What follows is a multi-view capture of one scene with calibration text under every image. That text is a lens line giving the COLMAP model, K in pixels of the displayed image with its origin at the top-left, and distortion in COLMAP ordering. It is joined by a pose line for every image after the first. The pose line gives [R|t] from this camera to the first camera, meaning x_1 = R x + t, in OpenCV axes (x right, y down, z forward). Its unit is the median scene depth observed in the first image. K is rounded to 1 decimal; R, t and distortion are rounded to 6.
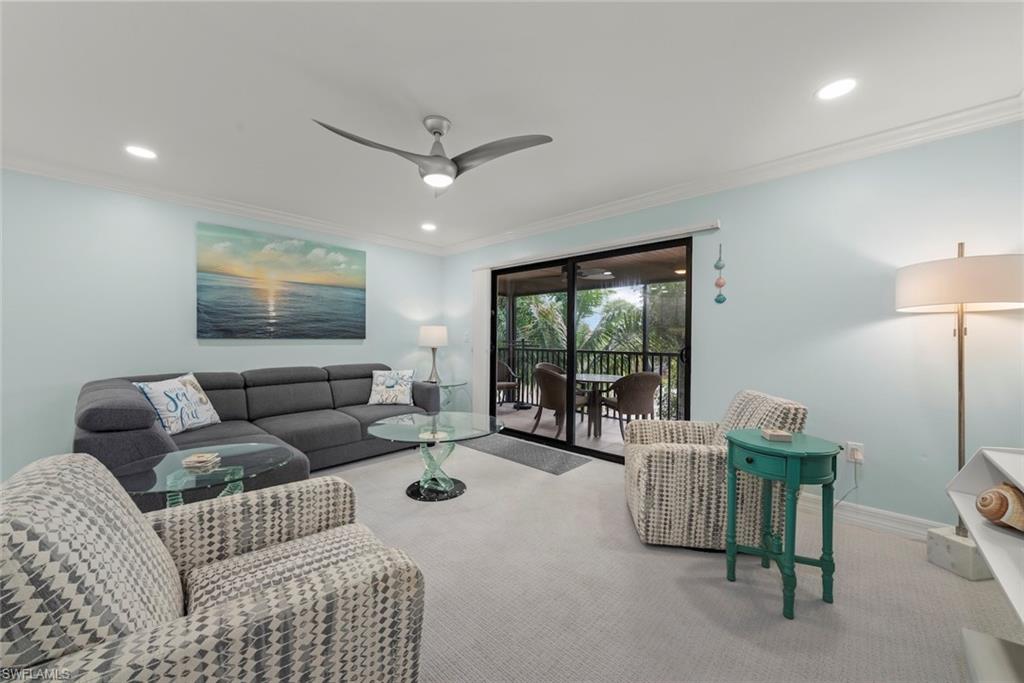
lens RADIAL K [[379.5, 0, 511.8], [0, 379.5, 343.4], [0, 0, 1]] dist [-0.001592, -0.000078]
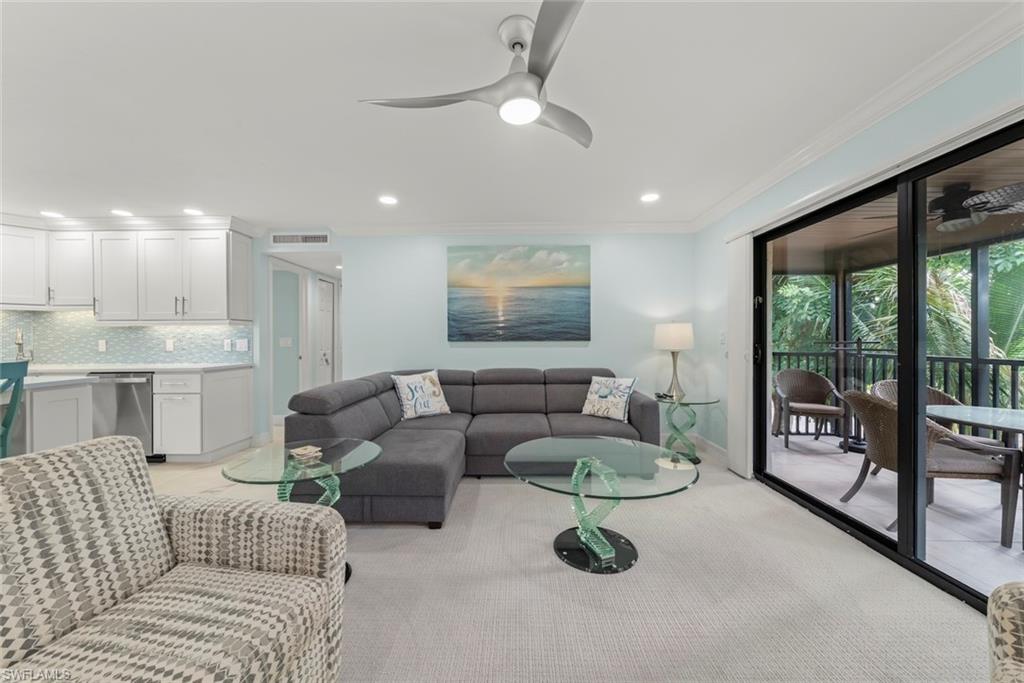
lens RADIAL K [[365.9, 0, 512.0], [0, 365.9, 341.5], [0, 0, 1]] dist [0.000057, -0.000034]
pose [[0.668215, -0.005313, -0.743949, 0.174503], [-0.000604, 0.999970, -0.007684, -0.004001], [0.743968, 0.005584, 0.668192, 0.331260]]
